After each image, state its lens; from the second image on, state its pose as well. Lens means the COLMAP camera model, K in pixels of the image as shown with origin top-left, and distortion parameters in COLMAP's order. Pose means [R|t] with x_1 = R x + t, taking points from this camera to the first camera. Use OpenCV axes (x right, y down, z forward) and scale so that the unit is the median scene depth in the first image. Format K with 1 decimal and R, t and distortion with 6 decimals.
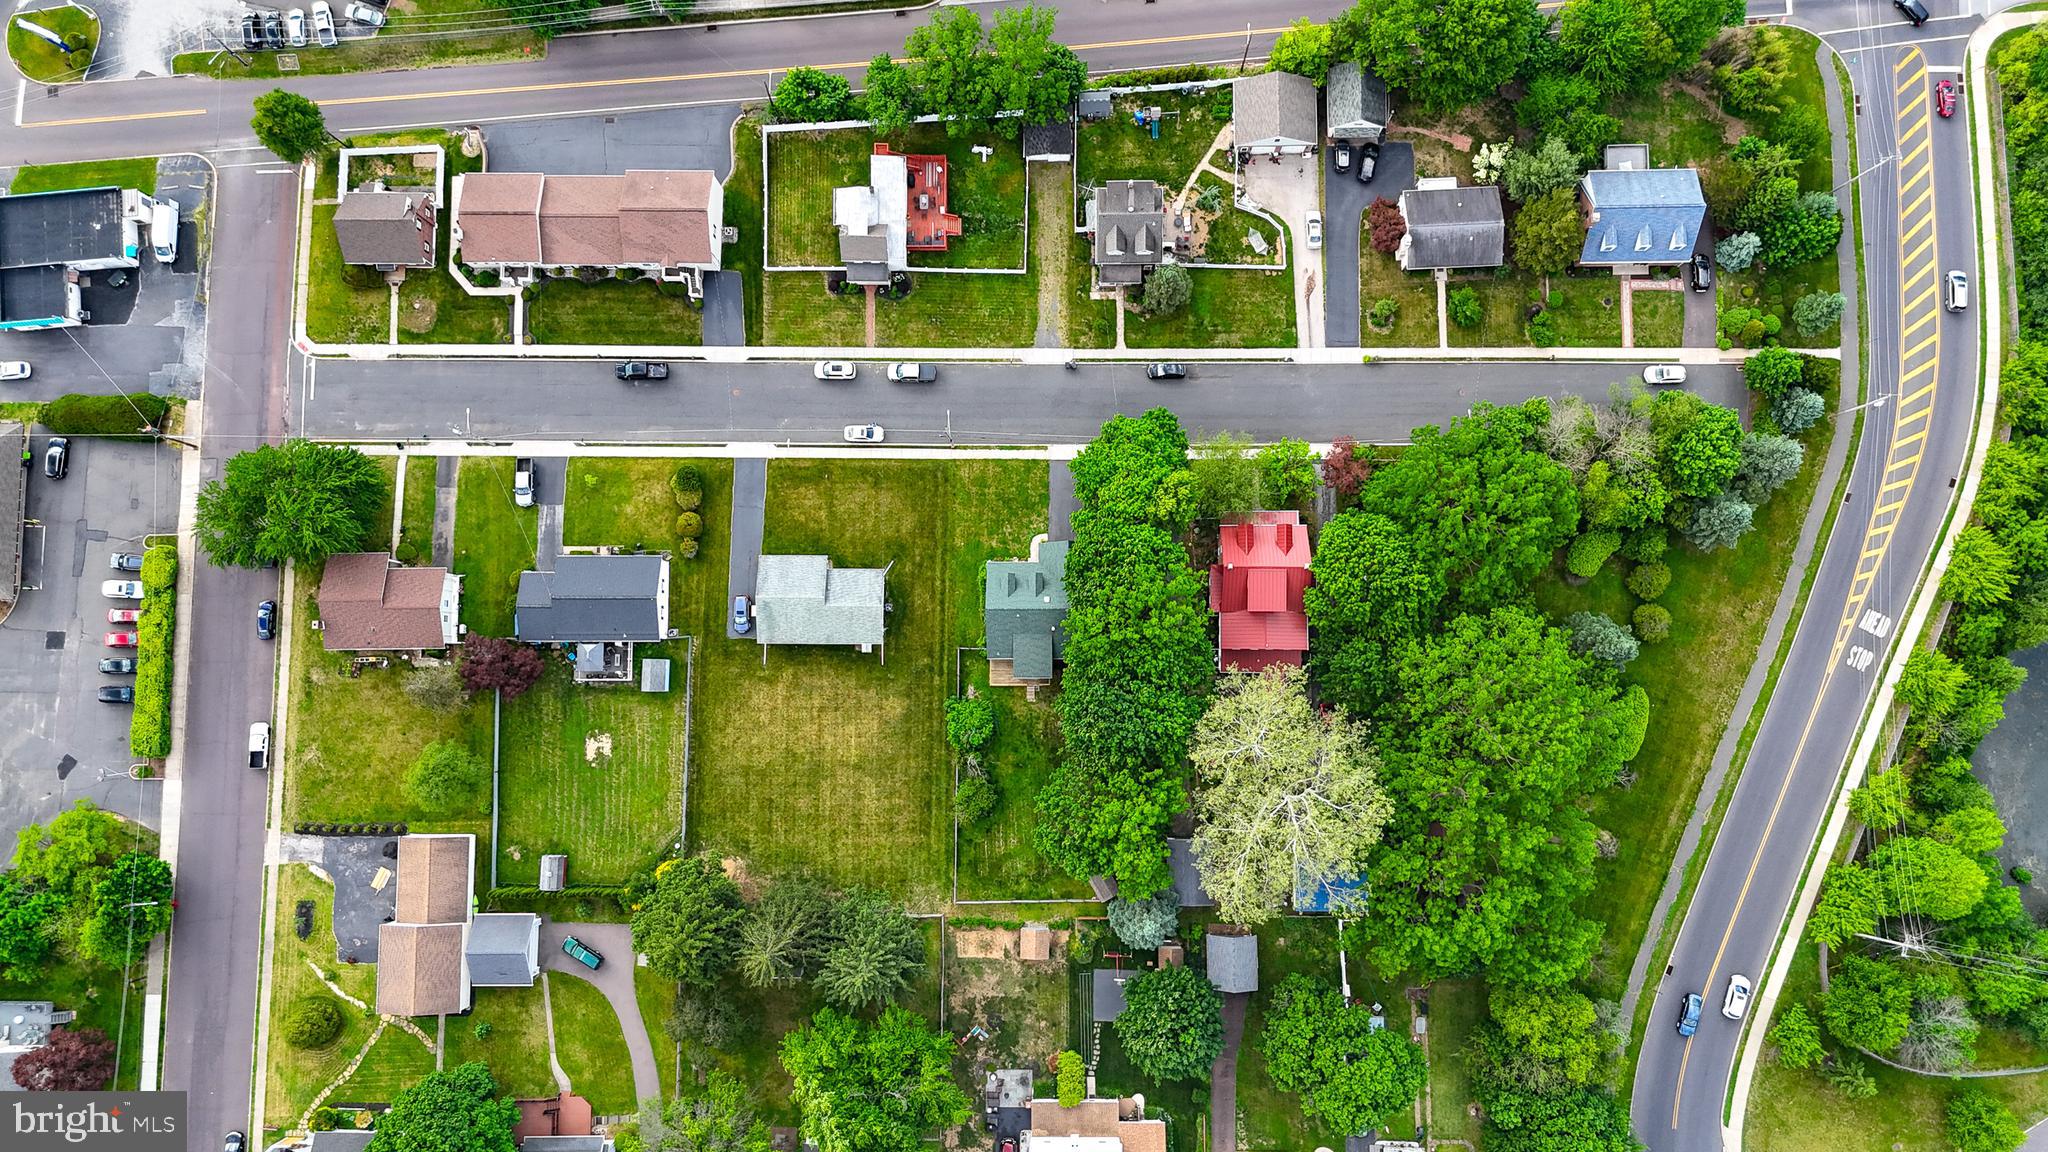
lens RADIAL K [[1444.2, 0, 1029.8], [0, 1444.2, 561.5], [0, 0, 1]] dist [0.131908, -0.155741]
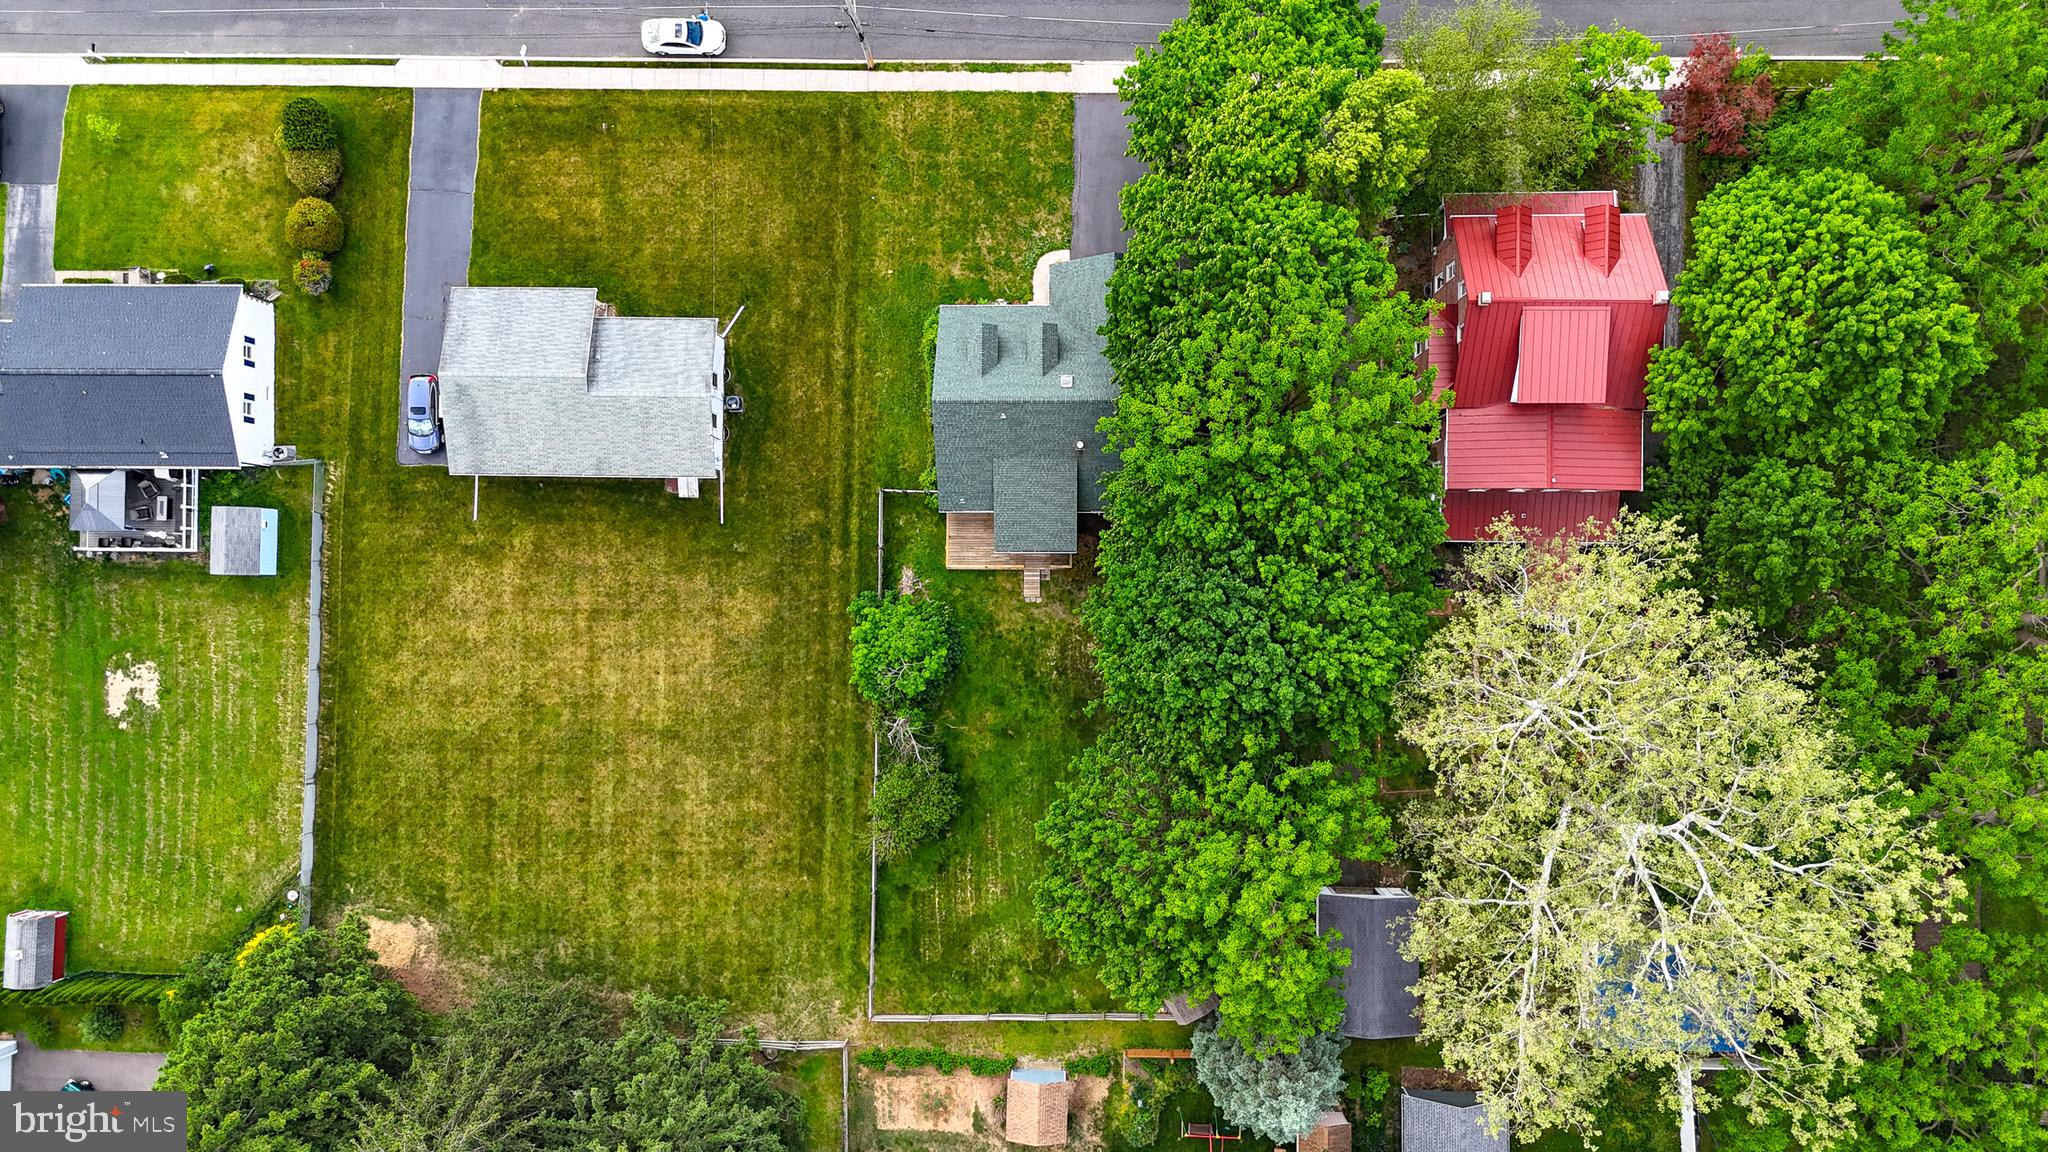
lens RADIAL K [[1572.8, 0, 1024.0], [0, 1572.8, 576.0], [0, 0, 1]] dist [0.132843, -0.001529]
pose [[0.999687, 0.005016, -0.024524, 0.010893], [-0.002990, 0.996629, 0.081990, 0.045872], [0.024853, -0.081891, 0.996331, 0.483897]]
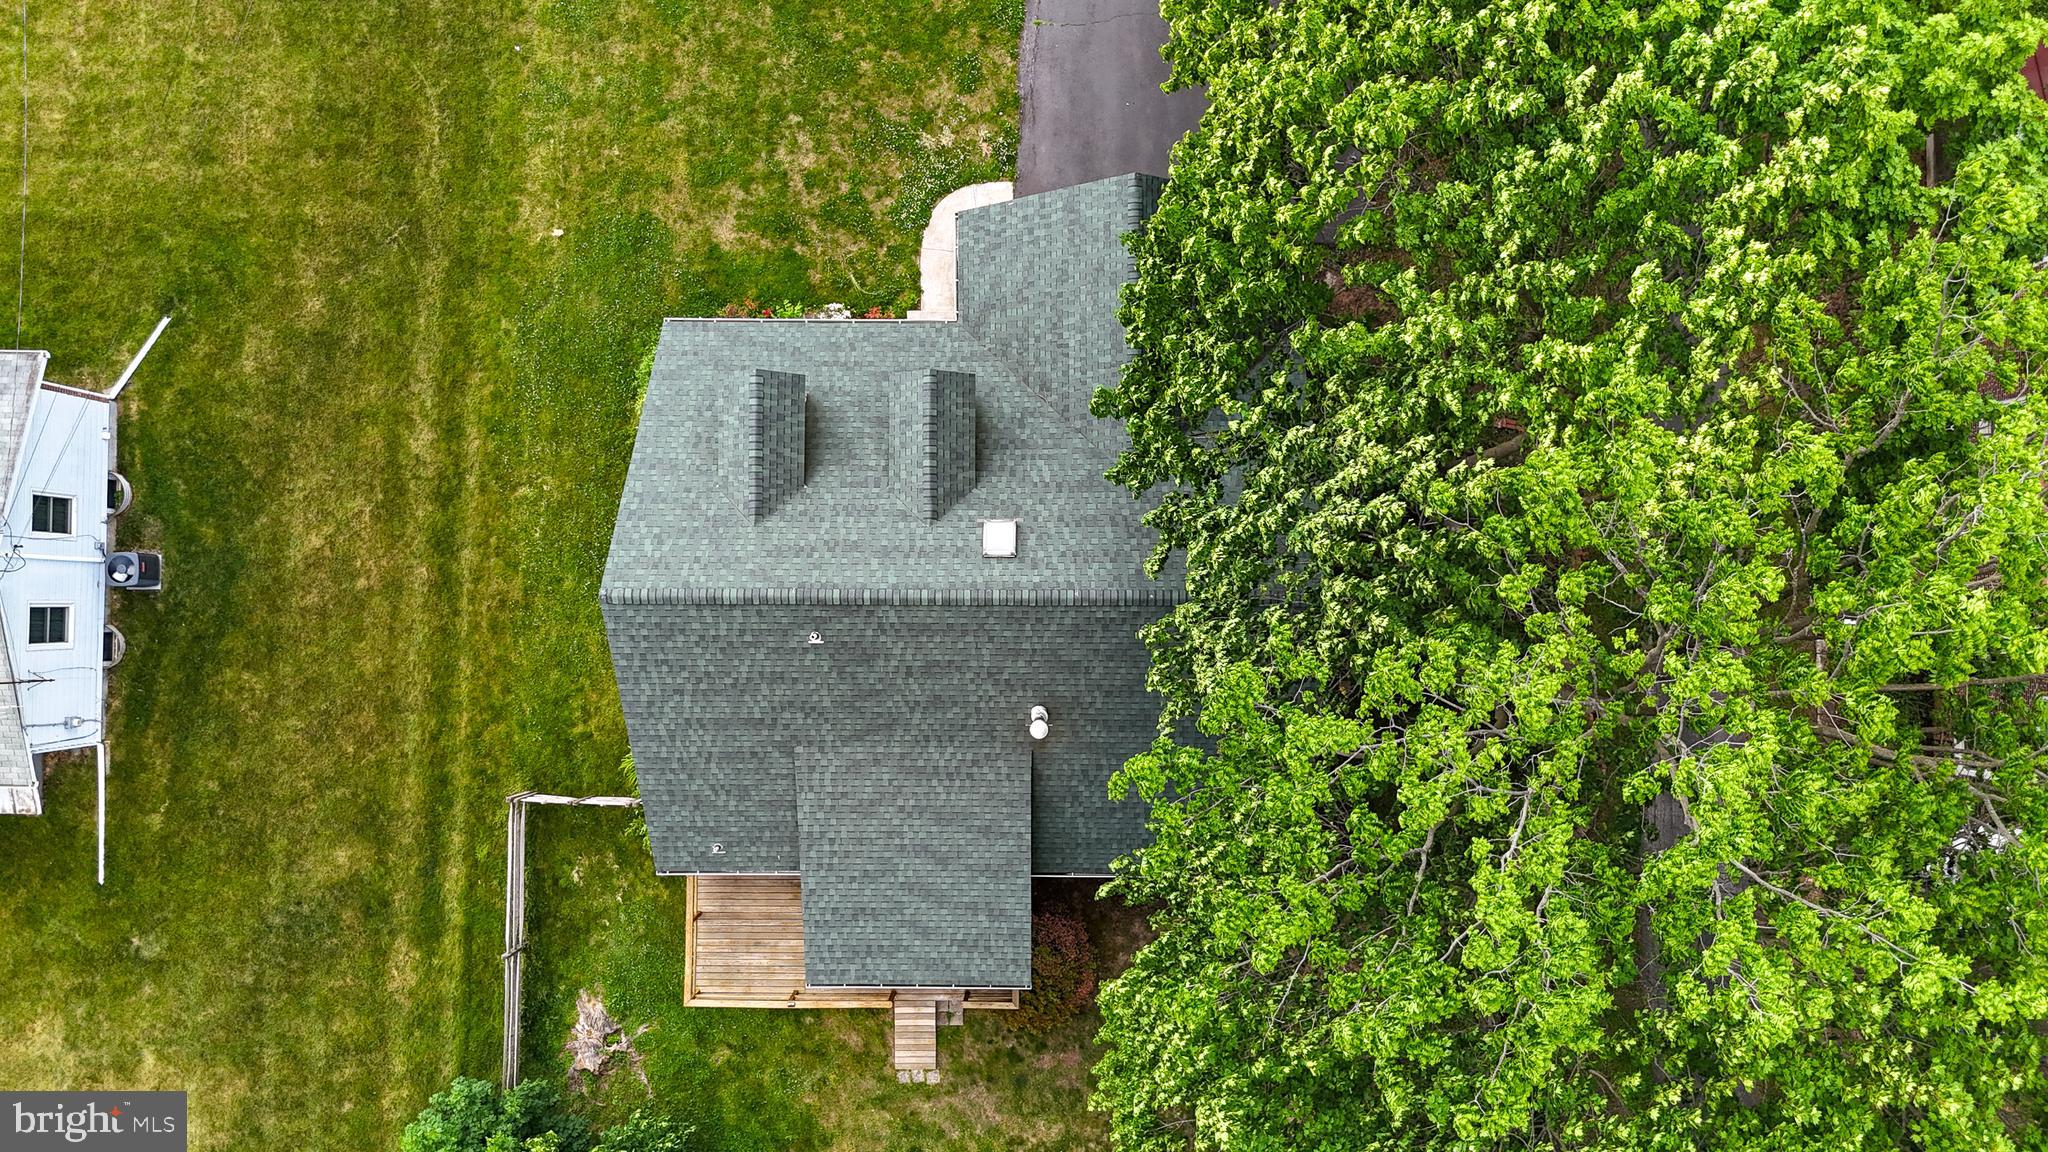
lens RADIAL K [[1444.2, 0, 1029.8], [0, 1444.2, 561.5], [0, 0, 1]] dist [0.131908, -0.155741]
pose [[0.999986, 0.005272, 0.000275, 0.015095], [-0.005278, 0.997373, 0.072238, 0.016779], [0.000106, -0.072239, 0.997387, 0.823811]]
